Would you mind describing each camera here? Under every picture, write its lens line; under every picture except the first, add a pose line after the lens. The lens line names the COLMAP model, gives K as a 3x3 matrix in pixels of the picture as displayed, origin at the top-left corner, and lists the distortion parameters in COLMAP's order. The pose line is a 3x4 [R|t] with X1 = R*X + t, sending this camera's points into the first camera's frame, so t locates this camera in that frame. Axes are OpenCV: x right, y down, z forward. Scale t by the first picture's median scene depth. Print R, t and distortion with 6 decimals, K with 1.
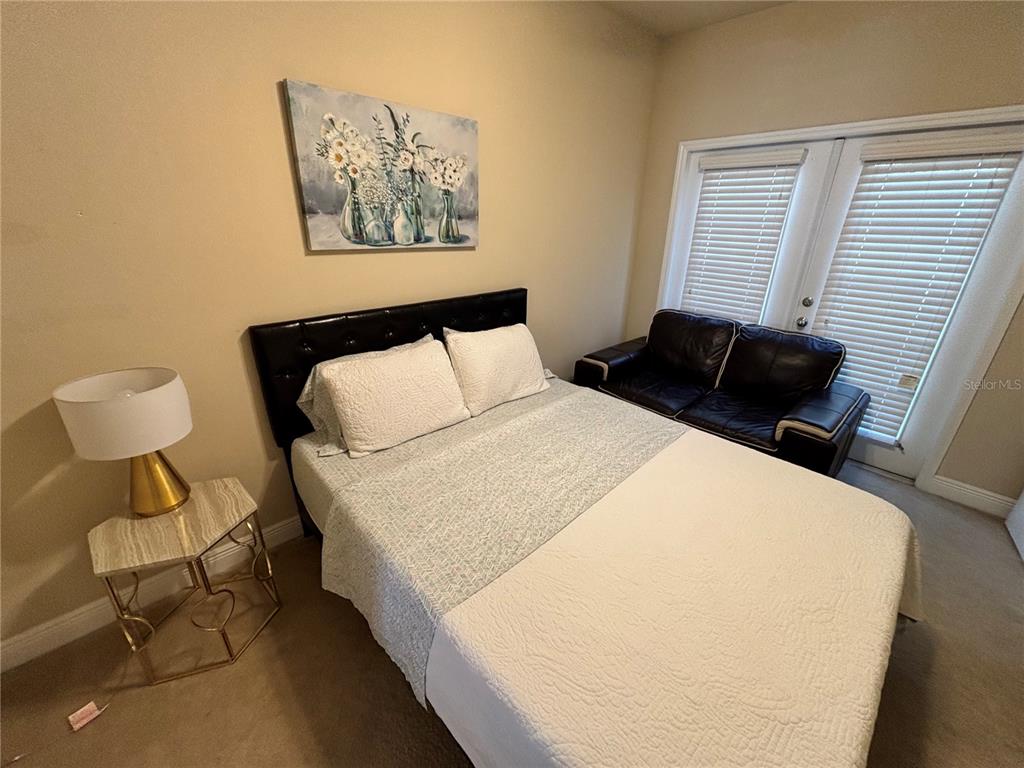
lens RADIAL K [[405.7, 0, 512.0], [0, 405.7, 384.0], [0, 0, 1]] dist [-0.000711, 0.000098]
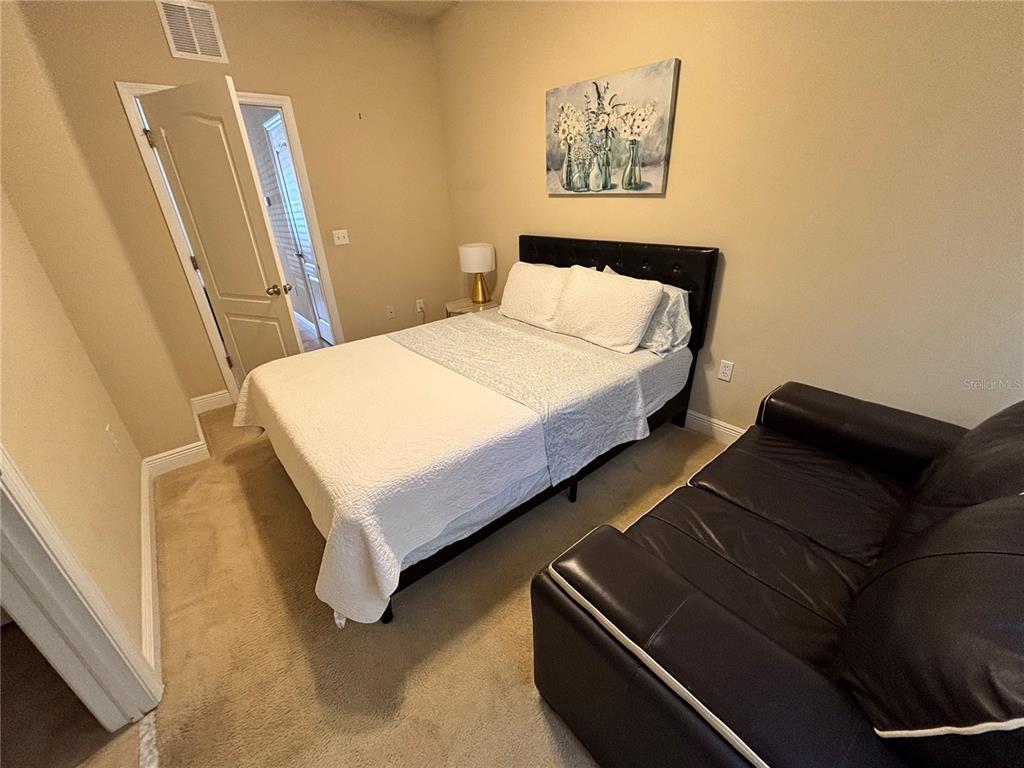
lens RADIAL K [[430.0, 0, 512.0], [0, 430.0, 384.0], [0, 0, 1]] dist [-0.000320, -0.000077]
pose [[-0.054070, 0.420373, -0.905739, 1.260742], [-0.327379, 0.849466, 0.413799, -0.308860], [0.943345, 0.318894, 0.091690, 0.841706]]
